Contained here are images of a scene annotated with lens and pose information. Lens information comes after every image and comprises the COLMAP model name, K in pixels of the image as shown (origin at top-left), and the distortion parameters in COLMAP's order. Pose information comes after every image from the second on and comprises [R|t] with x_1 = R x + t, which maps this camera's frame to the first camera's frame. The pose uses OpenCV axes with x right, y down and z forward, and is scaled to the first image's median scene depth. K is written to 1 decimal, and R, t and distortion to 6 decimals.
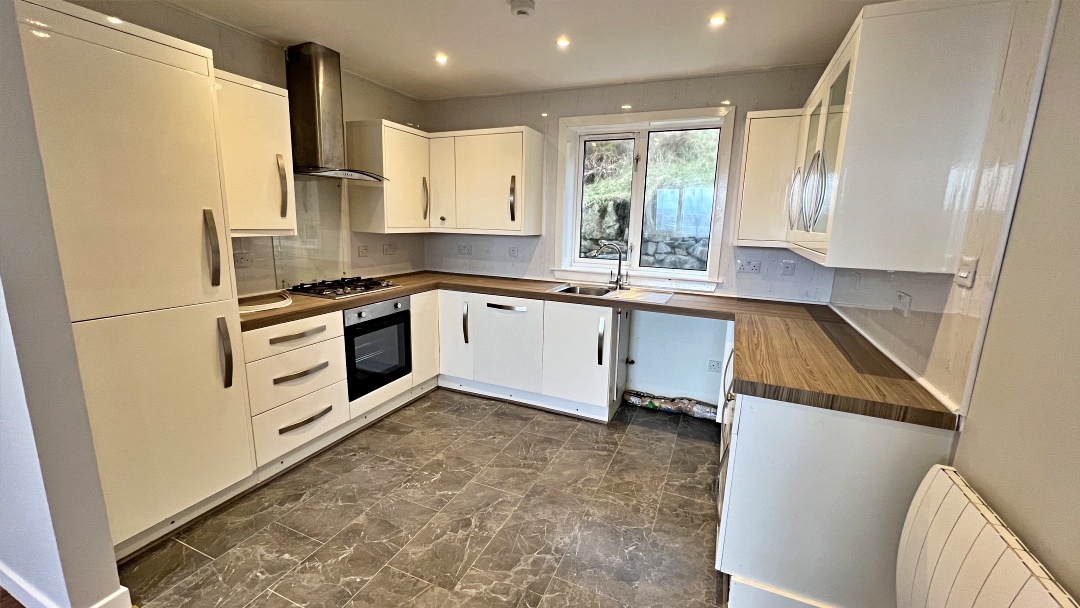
lens RADIAL K [[428.9, 0, 540.4], [0, 428.9, 302.5], [0, 0, 1]] dist [-0.000526, -0.000551]
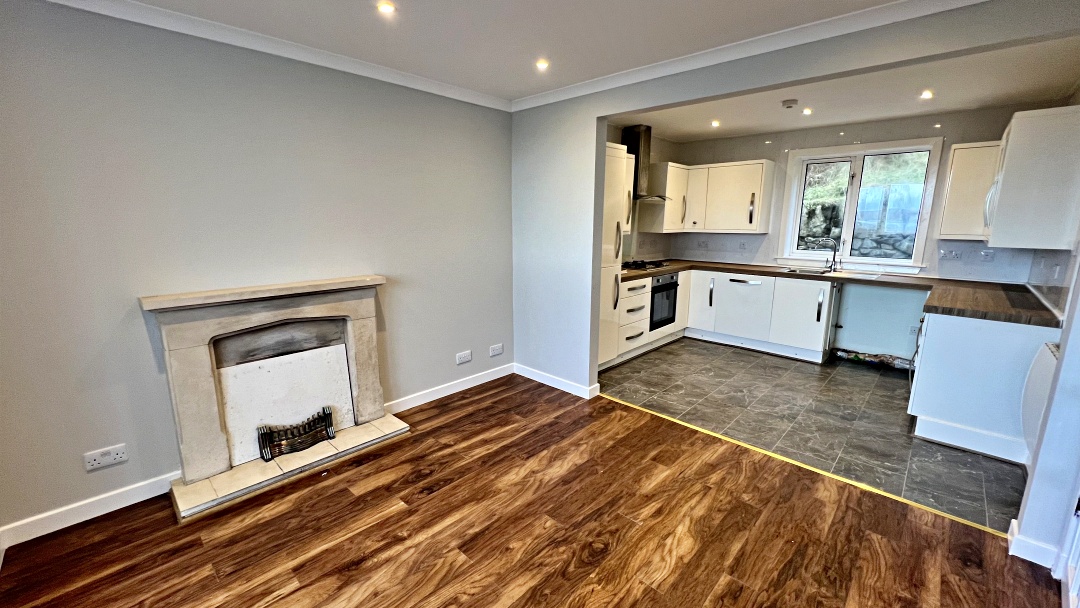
lens RADIAL K [[428.9, 0, 541.9], [0, 428.9, 303.5], [0, 0, 1]] dist [-0.000526, -0.000551]
pose [[0.939802, 0.045797, -0.338637, -0.241610], [-0.046016, 0.998913, 0.007387, 0.111826], [0.338607, 0.008641, 0.940888, -0.659000]]
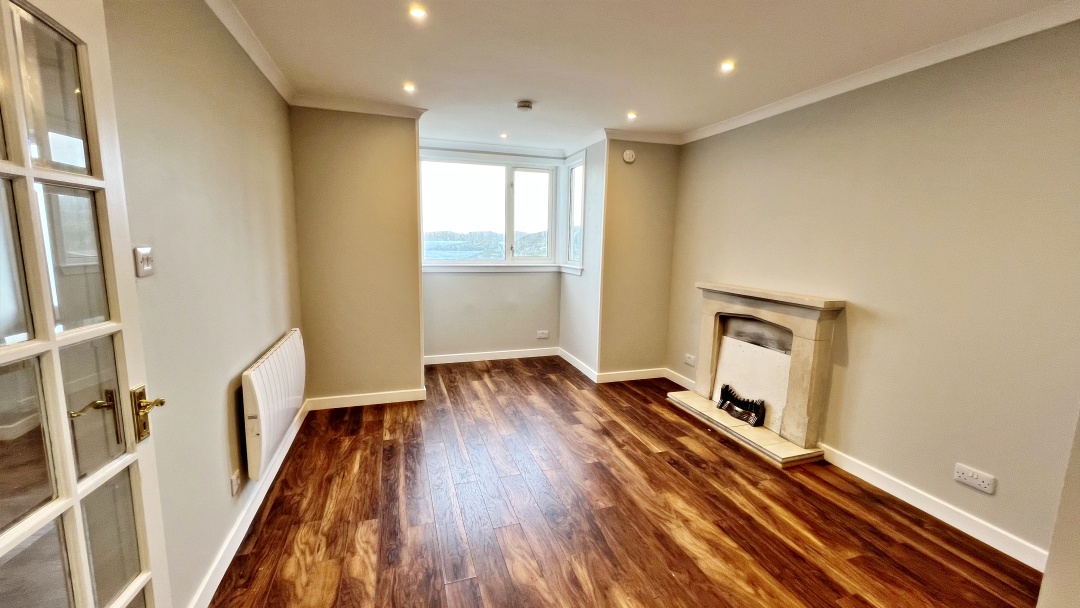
lens RADIAL K [[428.9, 0, 538.8], [0, 428.9, 302.1], [0, 0, 1]] dist [-0.000526, -0.000551]
pose [[-0.743211, 0.053808, -0.666890, 0.116696], [-0.167502, 0.950054, 0.263326, -0.050873], [0.647750, 0.307412, -0.697078, 0.326668]]
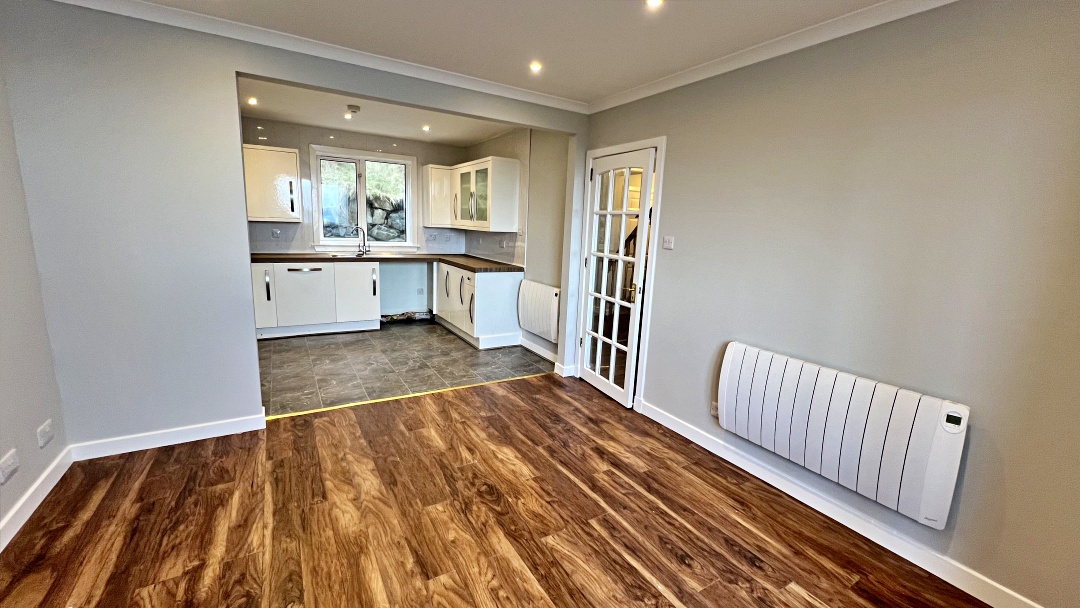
lens RADIAL K [[428.9, 0, 538.0], [0, 428.9, 304.2], [0, 0, 1]] dist [-0.000526, -0.000551]
pose [[0.581471, -0.150665, 0.799494, -0.853094], [0.127111, 0.987459, 0.093639, 0.096779], [-0.803576, 0.047176, 0.593330, -0.564845]]
